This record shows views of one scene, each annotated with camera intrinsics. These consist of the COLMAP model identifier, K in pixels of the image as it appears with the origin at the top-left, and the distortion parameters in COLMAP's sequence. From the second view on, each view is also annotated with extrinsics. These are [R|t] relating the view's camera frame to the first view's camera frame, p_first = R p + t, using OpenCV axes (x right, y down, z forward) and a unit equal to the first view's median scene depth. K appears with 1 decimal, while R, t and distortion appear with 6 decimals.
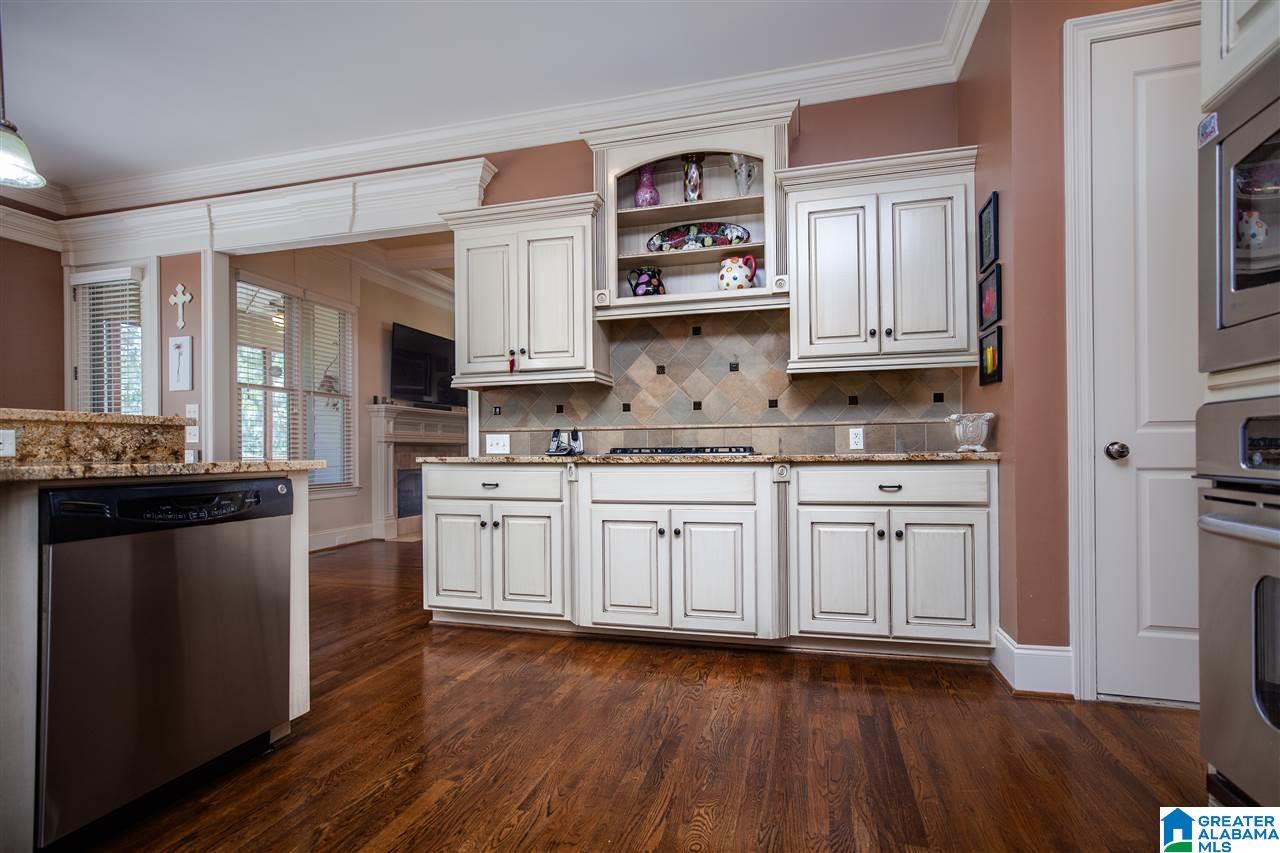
lens RADIAL K [[593.7, 0, 677.3], [0, 593.7, 449.4], [0, 0, 1]] dist [-0.016217, 0.003633]
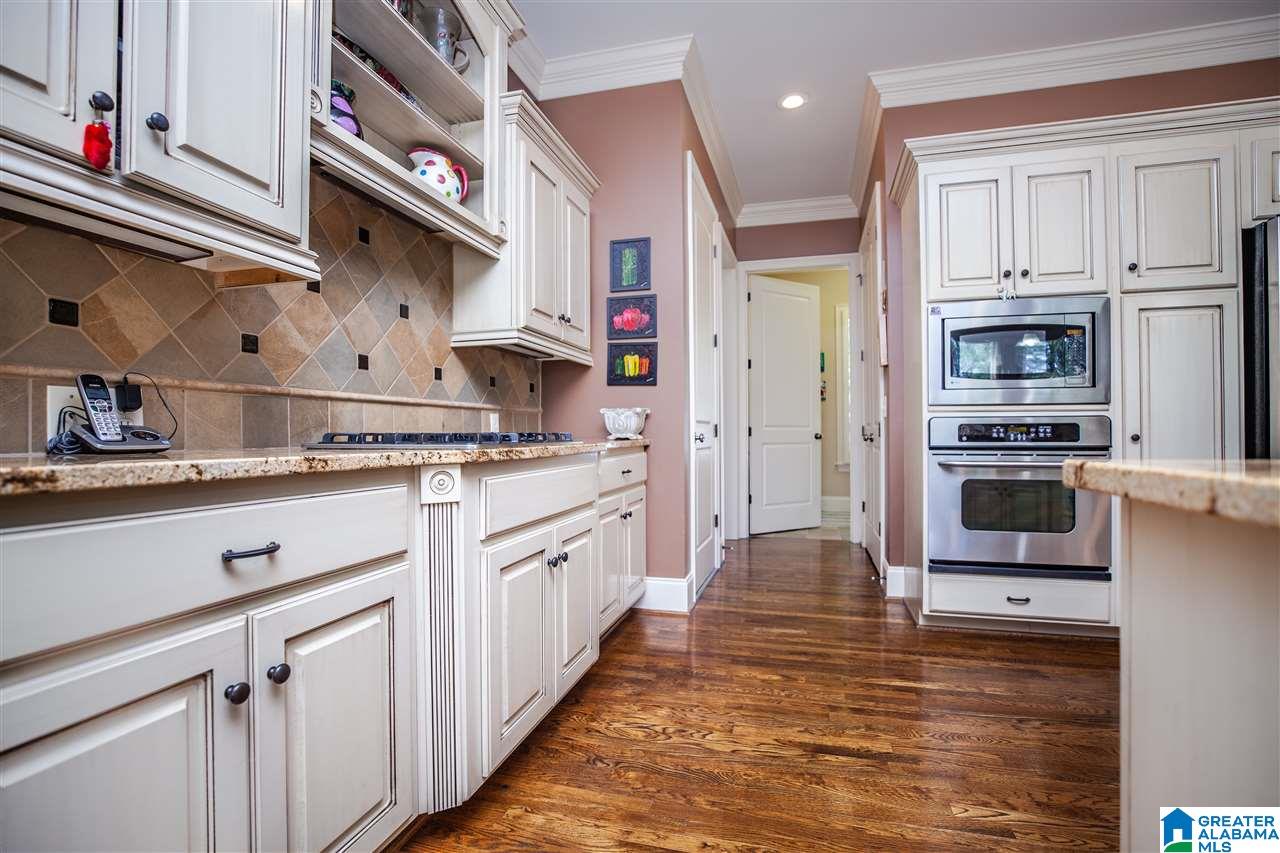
lens RADIAL K [[593.7, 0, 646.2], [0, 593.7, 435.5], [0, 0, 1]] dist [-0.016217, 0.003633]
pose [[0.023650, 0.005297, 0.999706, -0.555743], [0.002544, 0.999982, -0.005359, 0.002212], [-0.999717, 0.002670, 0.023637, 0.727180]]
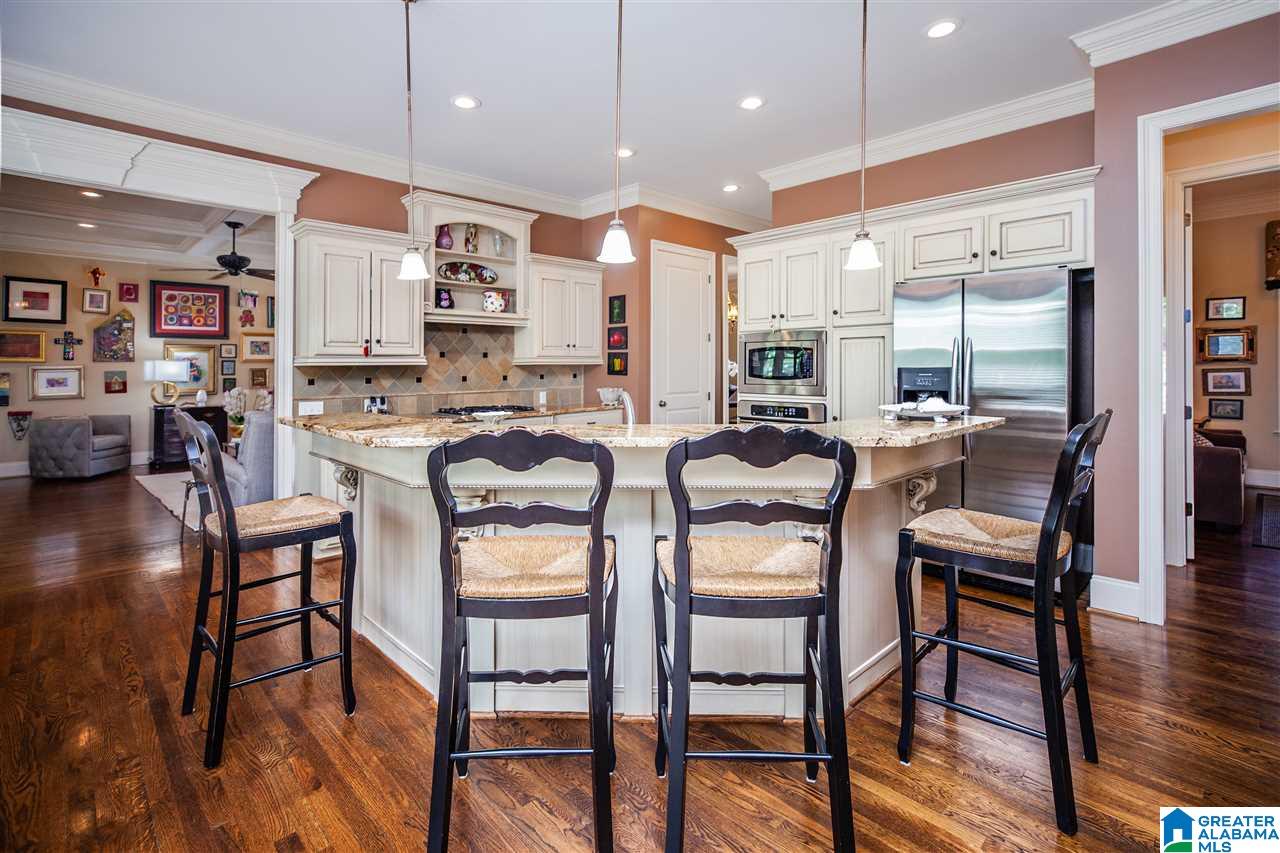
lens RADIAL K [[593.7, 0, 609.3], [0, 593.7, 373.1], [0, 0, 1]] dist [-0.016217, 0.003633]
pose [[0.559631, -0.002080, 0.828739, -1.073671], [-0.000238, 0.999996, 0.002671, -0.095604], [-0.828742, -0.001692, 0.559629, -0.194456]]
